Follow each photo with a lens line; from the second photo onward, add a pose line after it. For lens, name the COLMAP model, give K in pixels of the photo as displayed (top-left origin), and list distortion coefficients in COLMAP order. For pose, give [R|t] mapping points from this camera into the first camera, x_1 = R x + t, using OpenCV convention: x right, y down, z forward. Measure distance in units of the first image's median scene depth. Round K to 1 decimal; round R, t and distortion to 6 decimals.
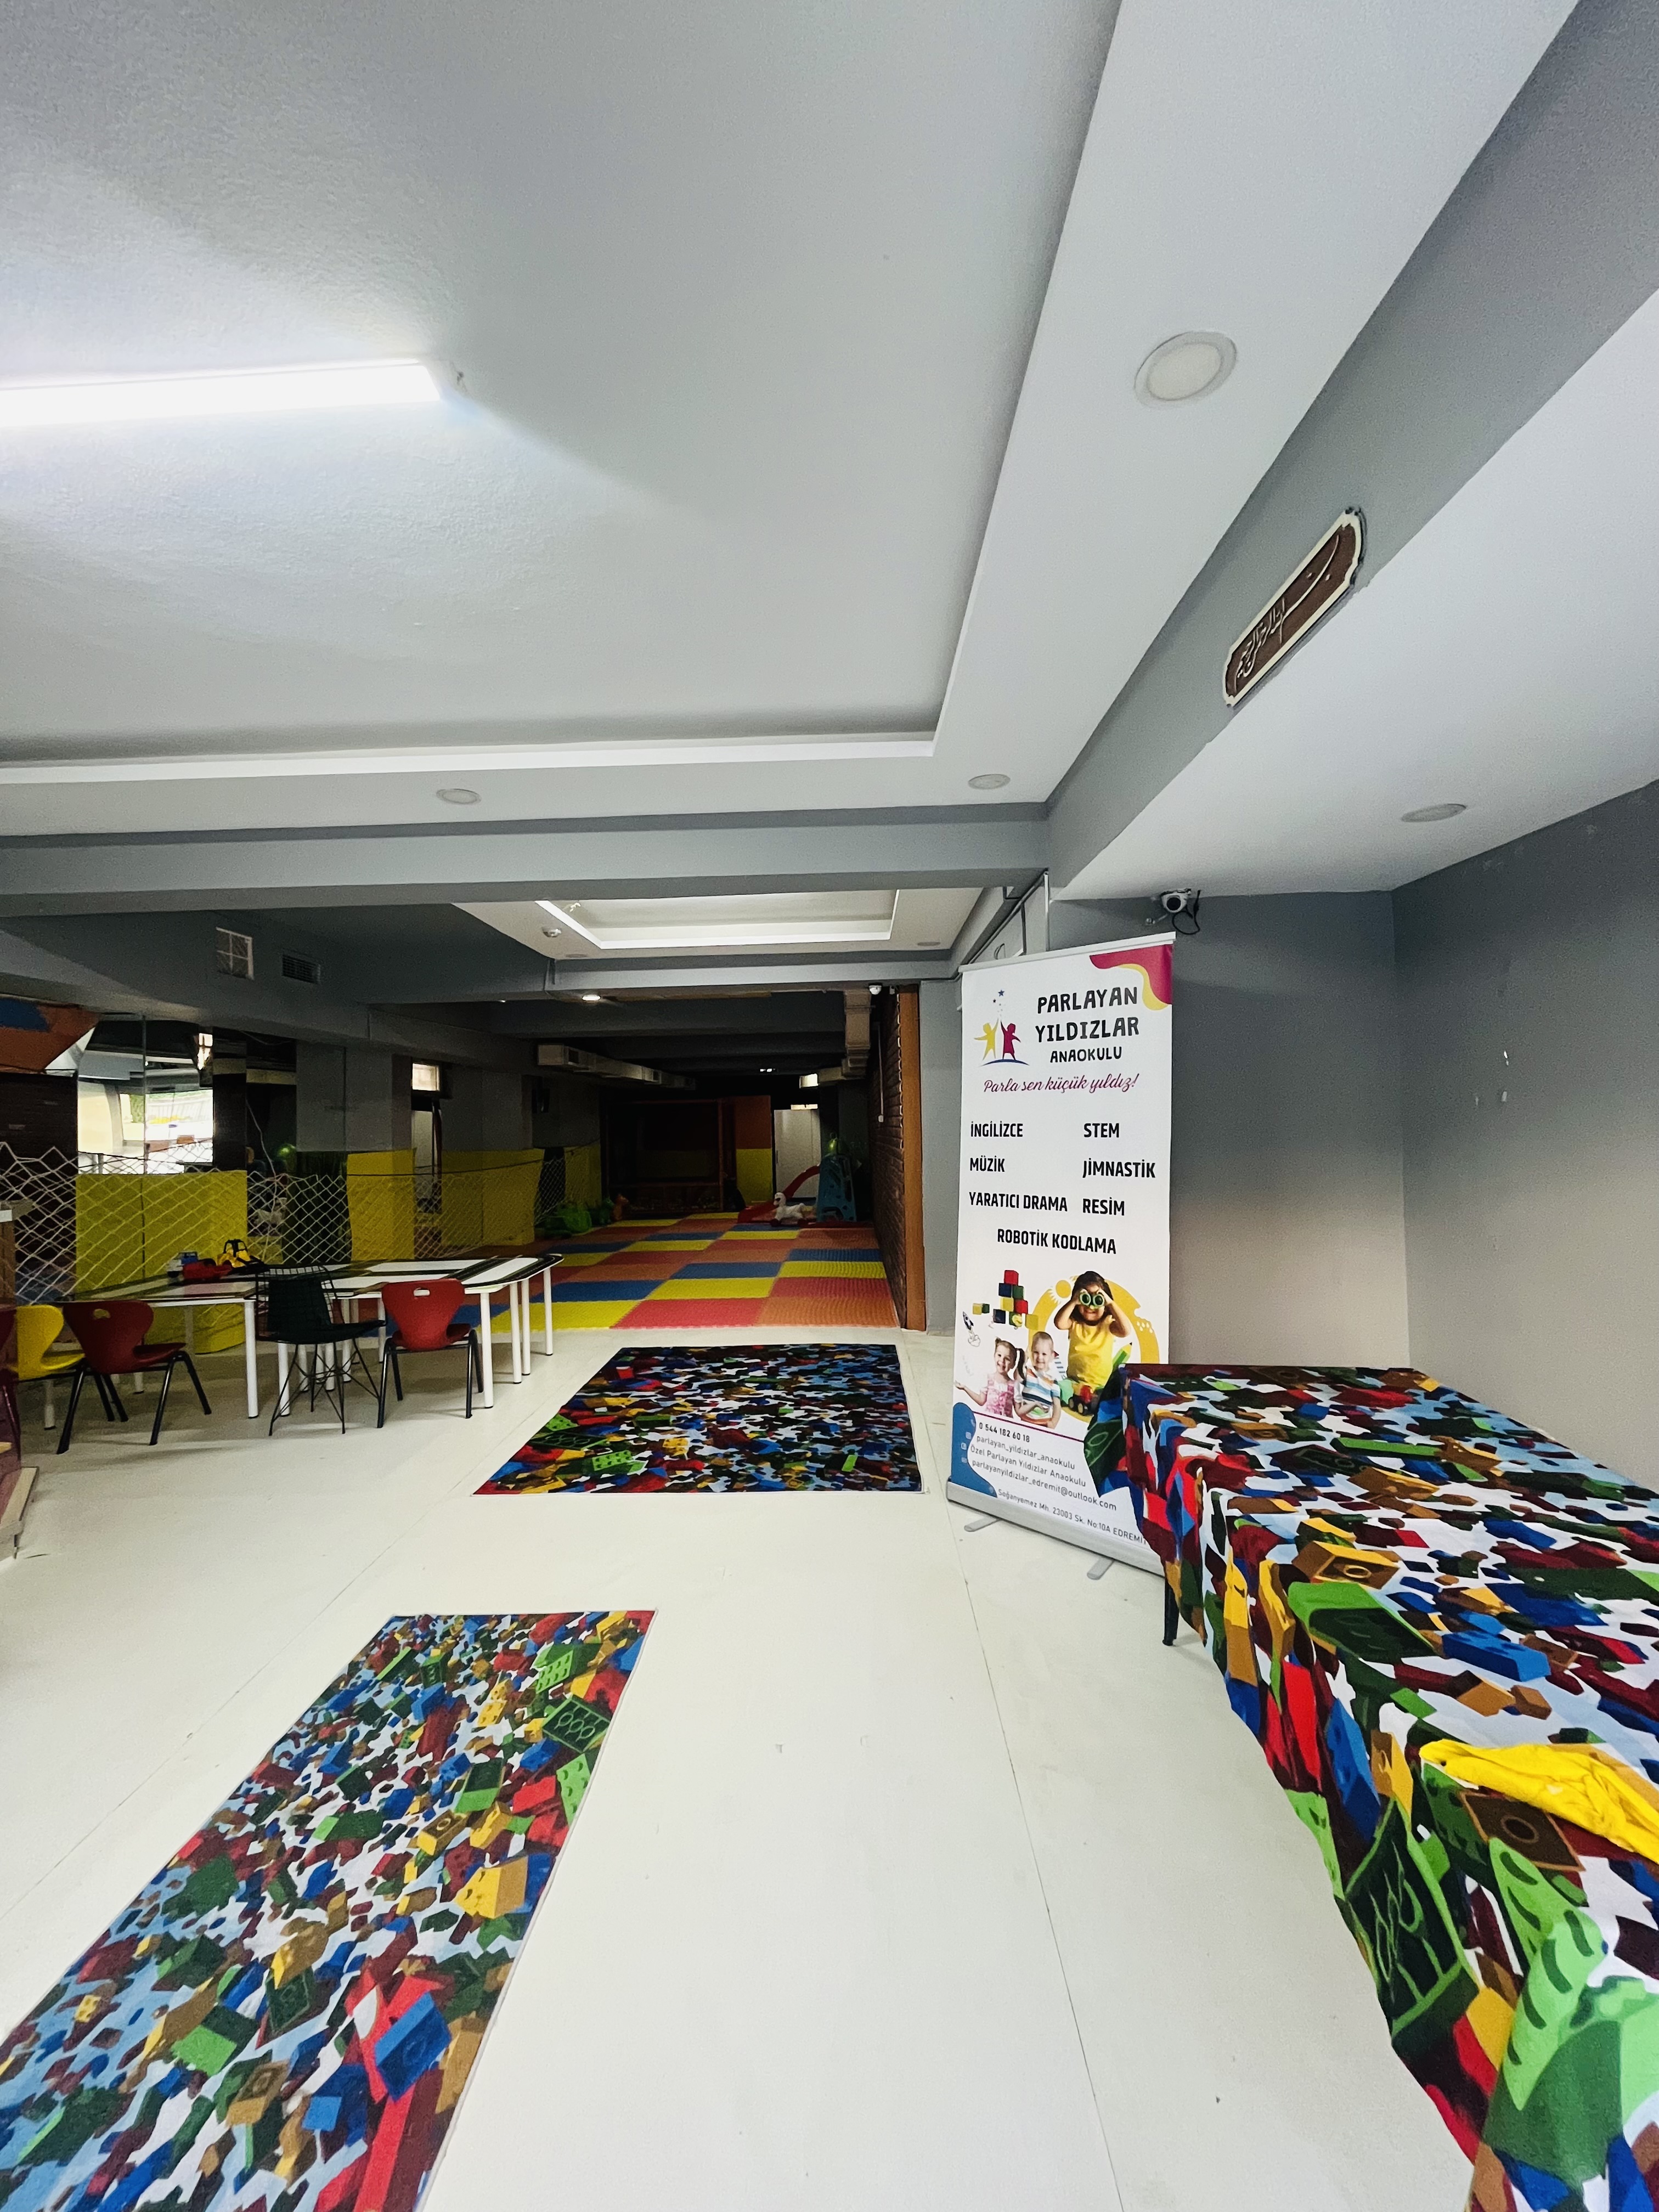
lens RADIAL K [[894.2, 0, 829.5], [0, 894.2, 1106.0], [0, 0, 1]] dist [-0.001066, -0.000421]
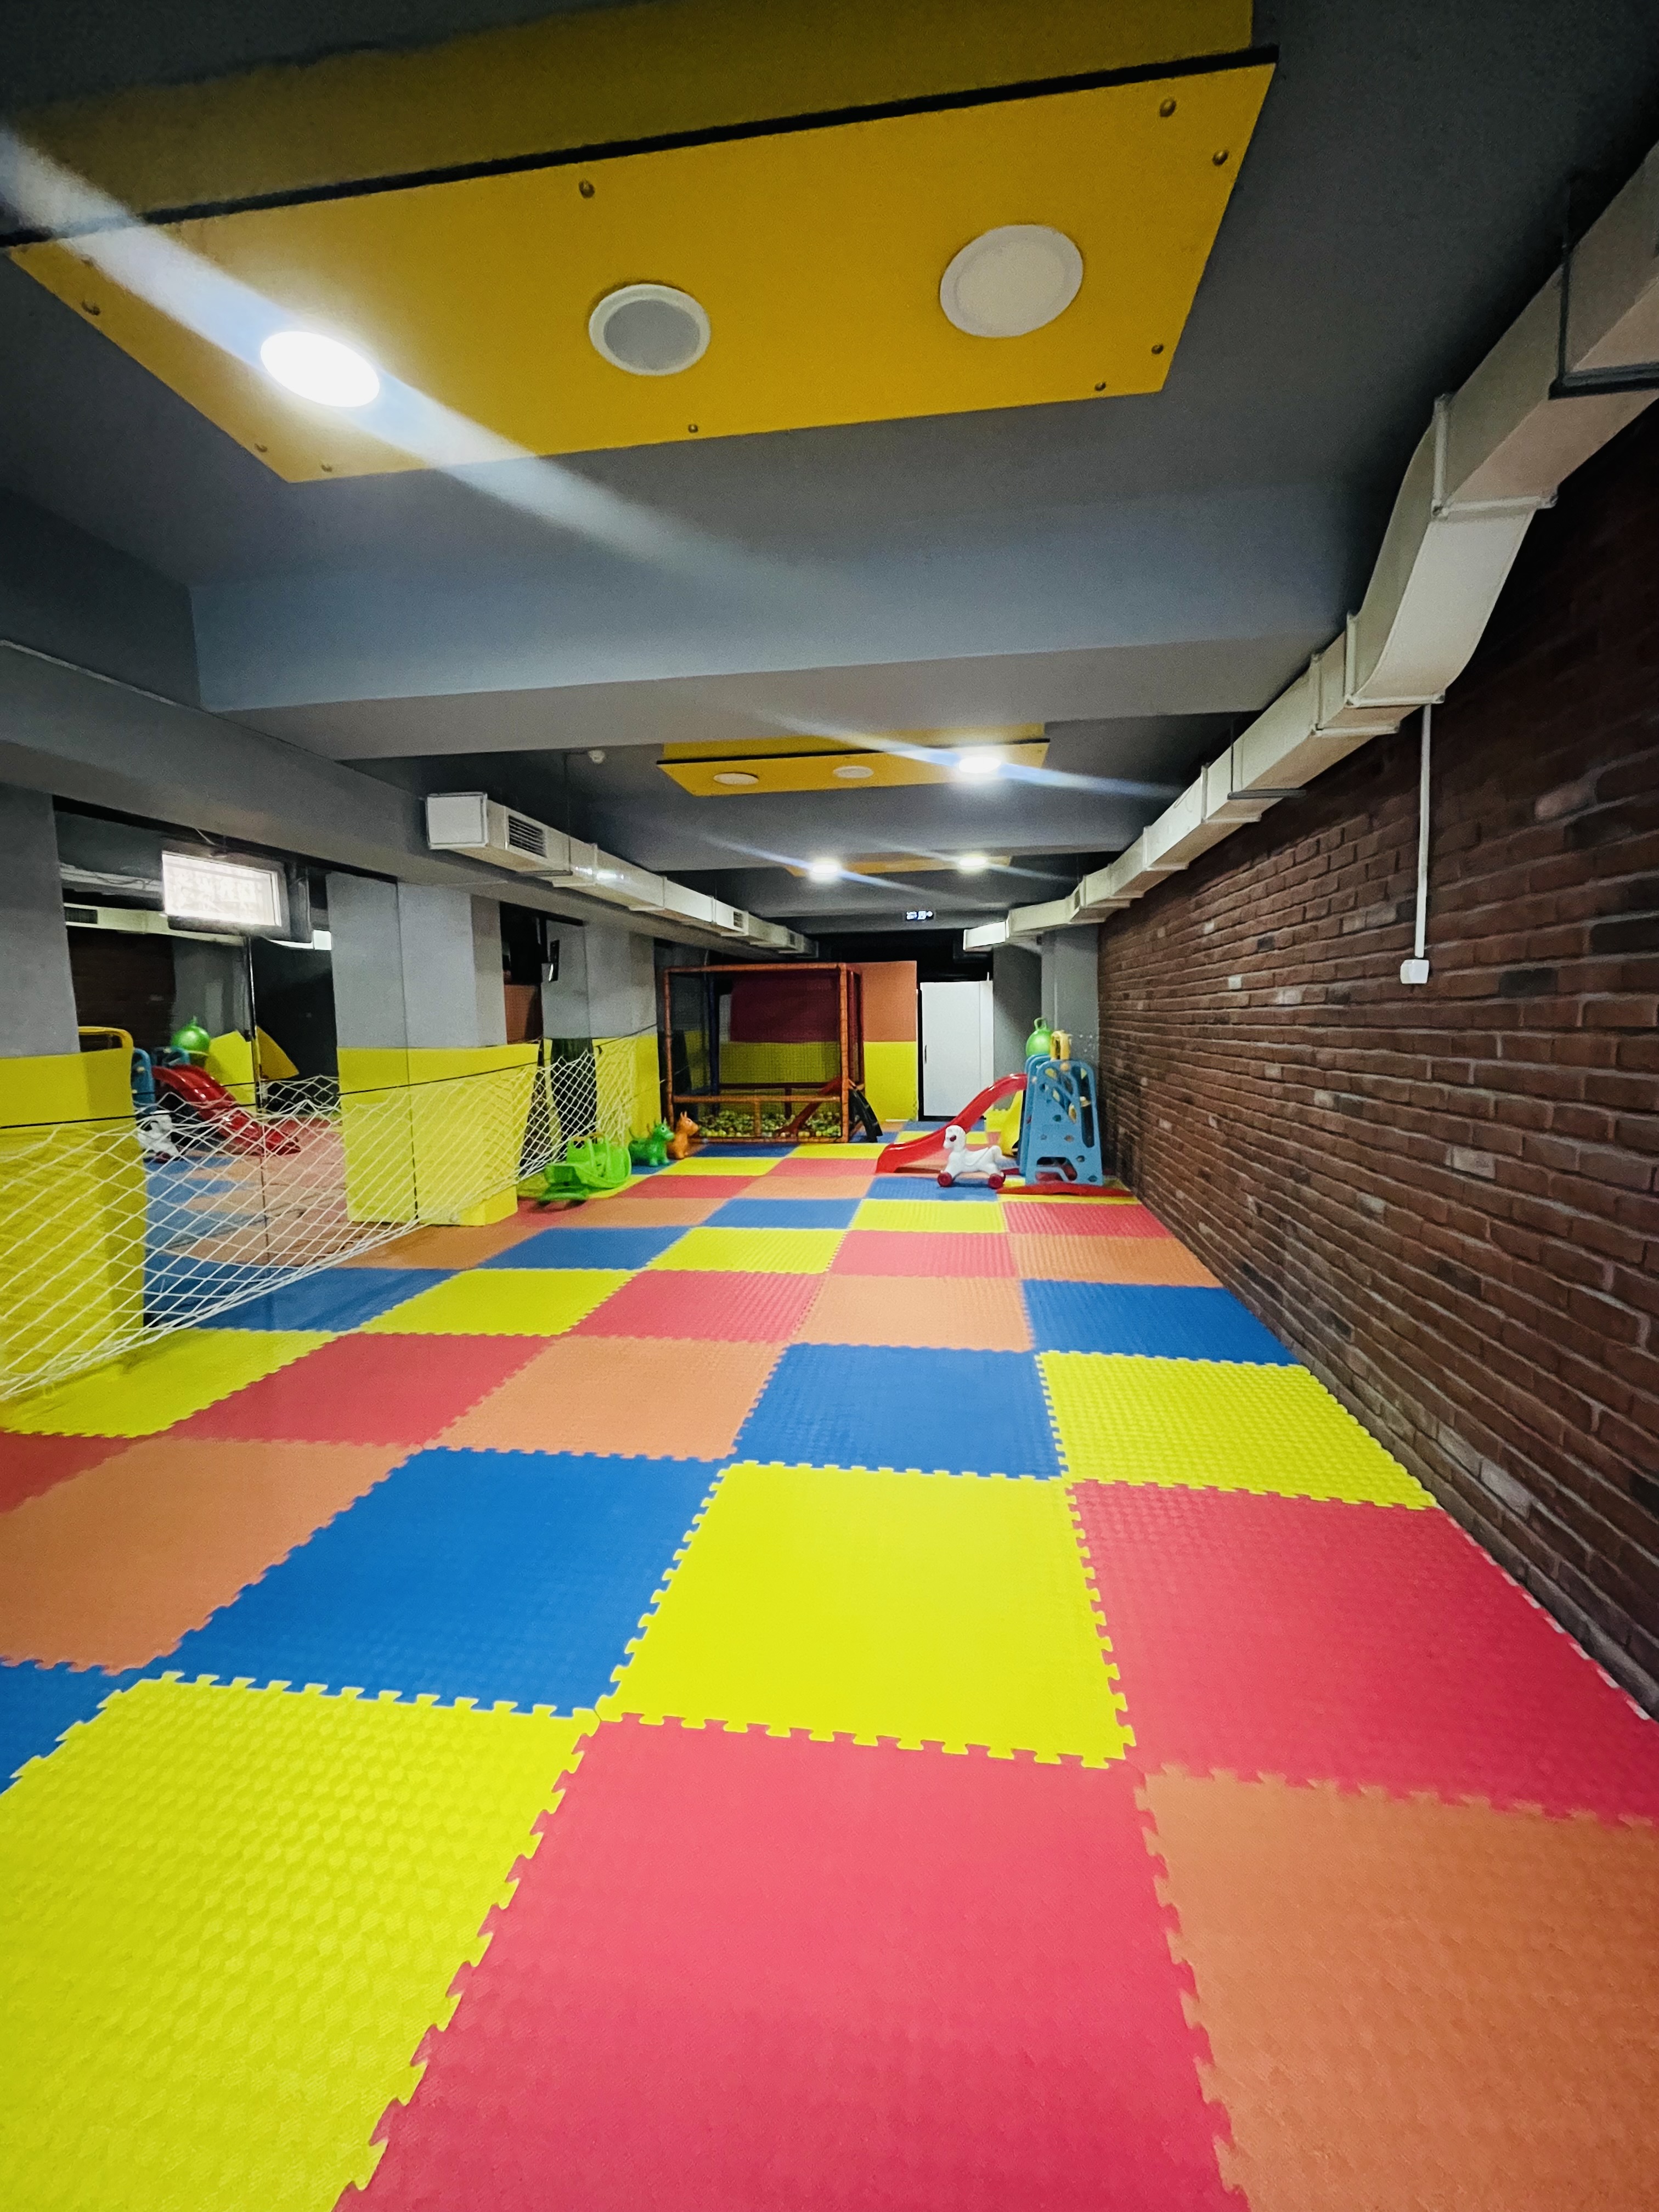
lens RADIAL K [[894.2, 0, 829.5], [0, 894.2, 1106.0], [0, 0, 1]] dist [-0.001066, -0.000421]
pose [[0.993165, 0.016606, -0.115535, -0.062350], [-0.001881, 0.991976, 0.126412, 0.012660], [0.116707, -0.125331, 0.985227, 0.396038]]
